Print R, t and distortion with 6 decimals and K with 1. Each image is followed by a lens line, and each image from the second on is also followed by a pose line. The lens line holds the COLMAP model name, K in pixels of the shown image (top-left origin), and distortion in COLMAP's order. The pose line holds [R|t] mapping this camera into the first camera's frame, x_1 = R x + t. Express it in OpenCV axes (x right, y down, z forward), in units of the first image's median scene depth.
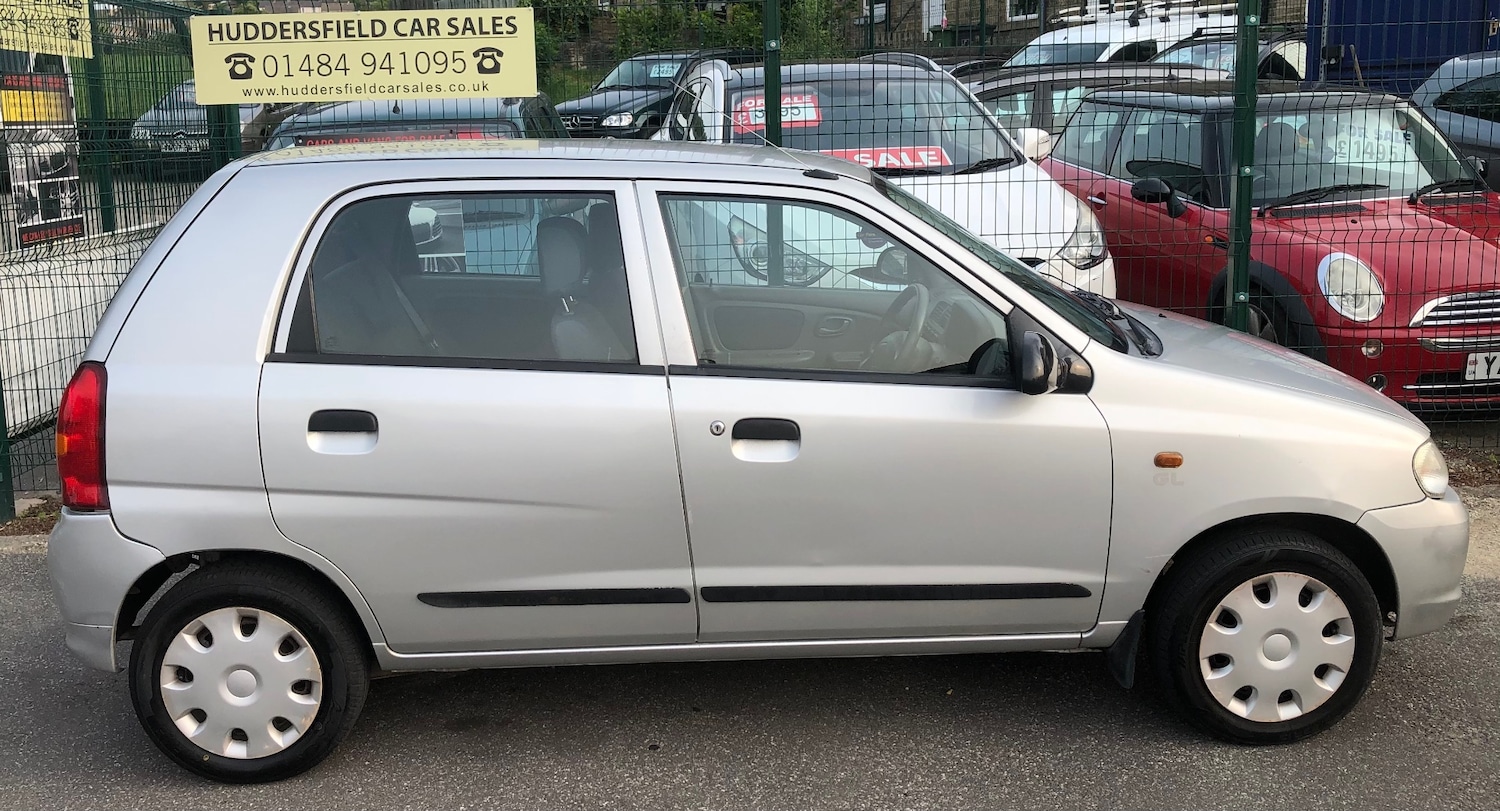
lens RADIAL K [[1293.2, 0, 735.4], [0, 1293.2, 402.1], [0, 0, 1]] dist [0.012431, 0.030429]
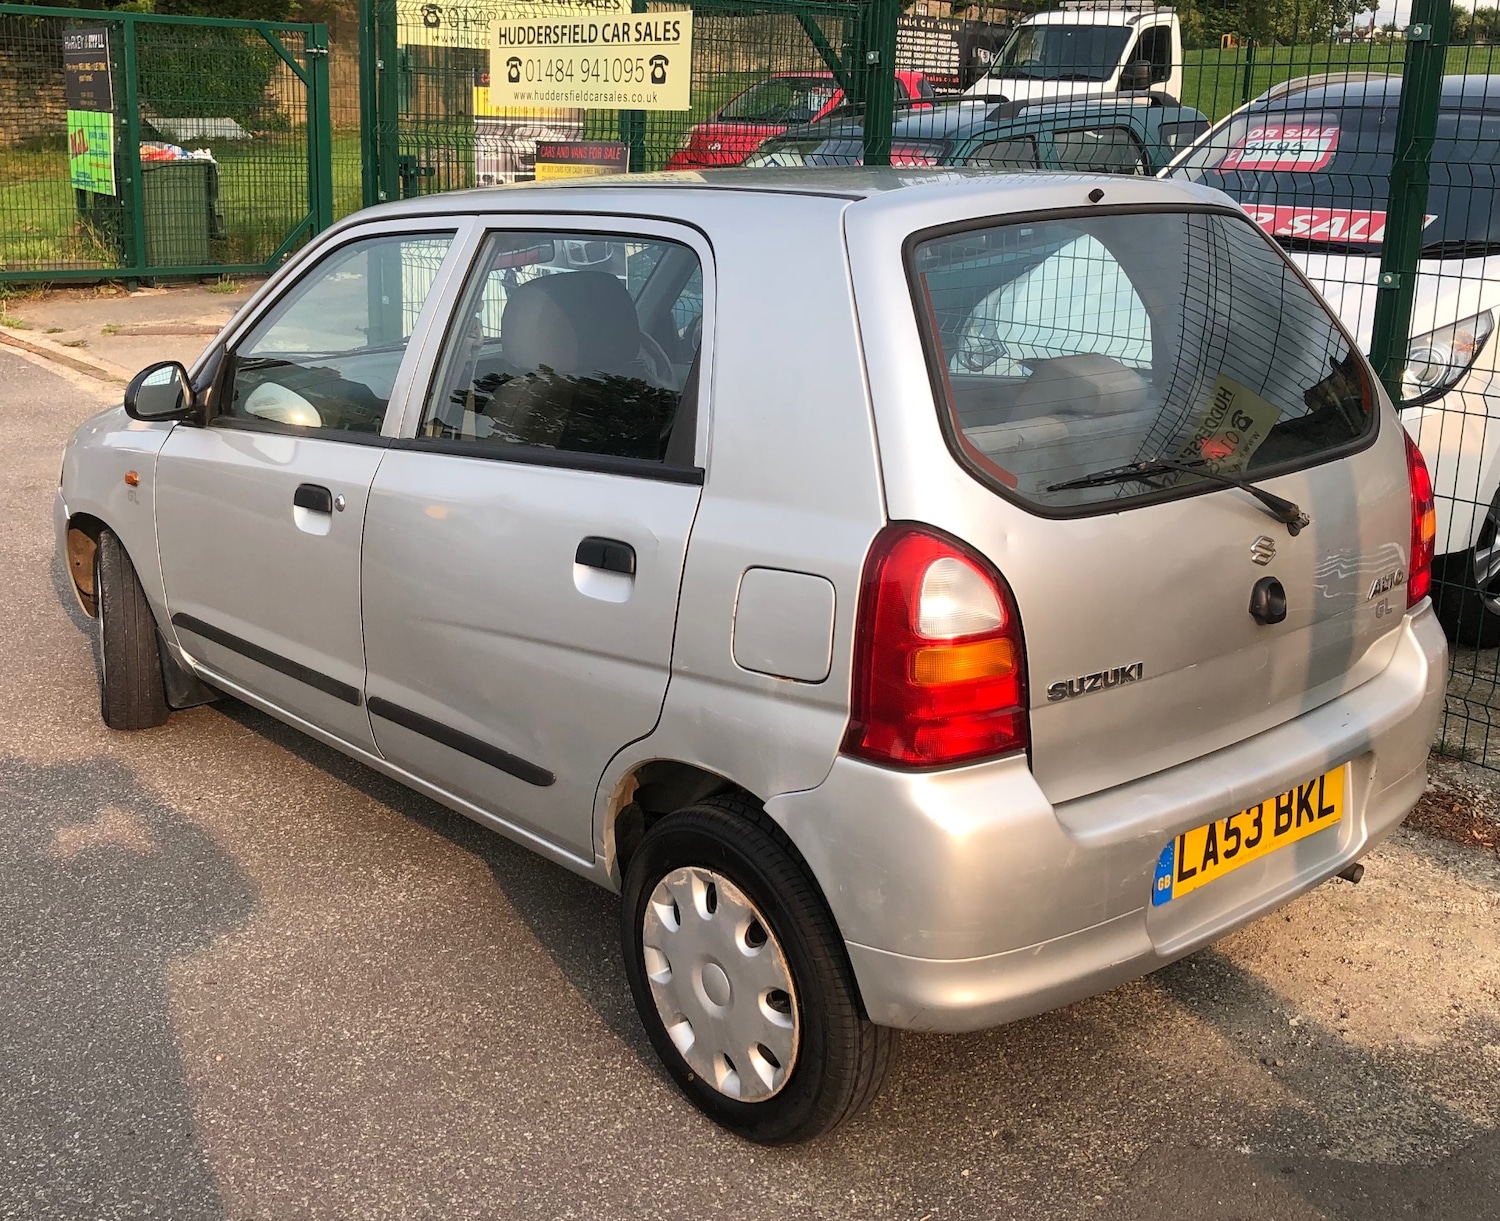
lens RADIAL K [[1716.3, 0, 748.7], [0, 1716.3, 619.4], [0, 0, 1]] dist [0.015605, 0.000000]
pose [[0.630573, 0.258816, -0.731705, 1.315893], [-0.209149, 0.964550, 0.160936, -0.145593], [0.747419, 0.051553, 0.662350, 0.384804]]
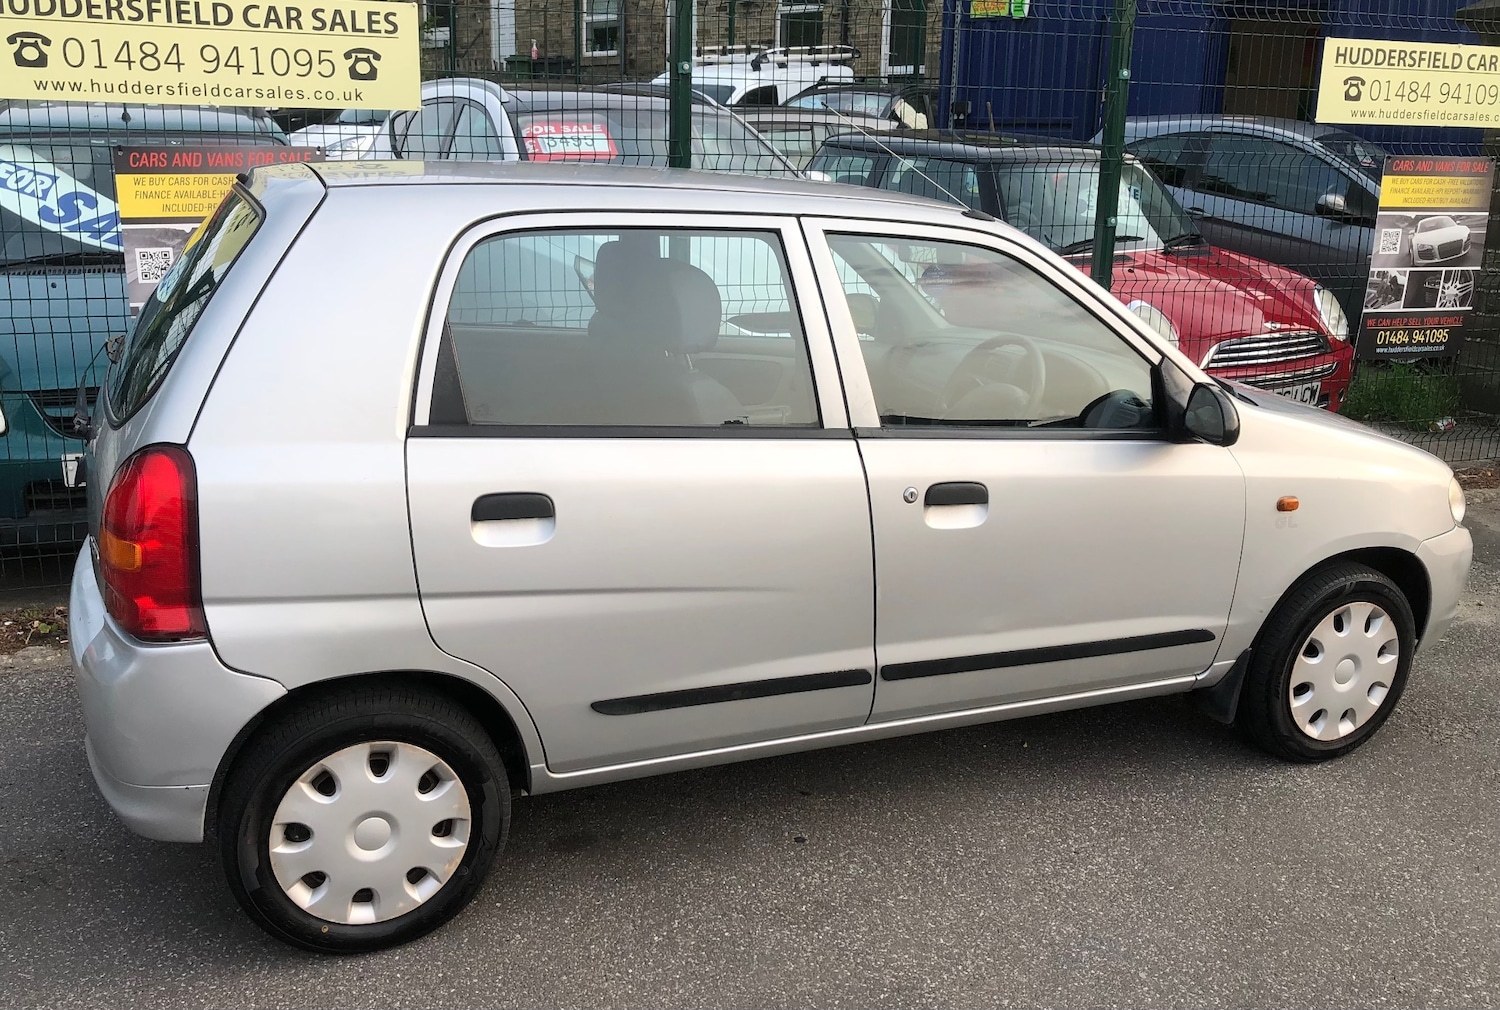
lens RADIAL K [[1300.9, 0, 735.9], [0, 1300.9, 554.6], [0, 0, 1]] dist [0.020279, 0.021860]
pose [[0.939557, -0.063111, 0.336526, -0.413240], [0.035836, 0.995593, 0.086659, -0.019912], [-0.340512, -0.069362, 0.937678, 0.158031]]
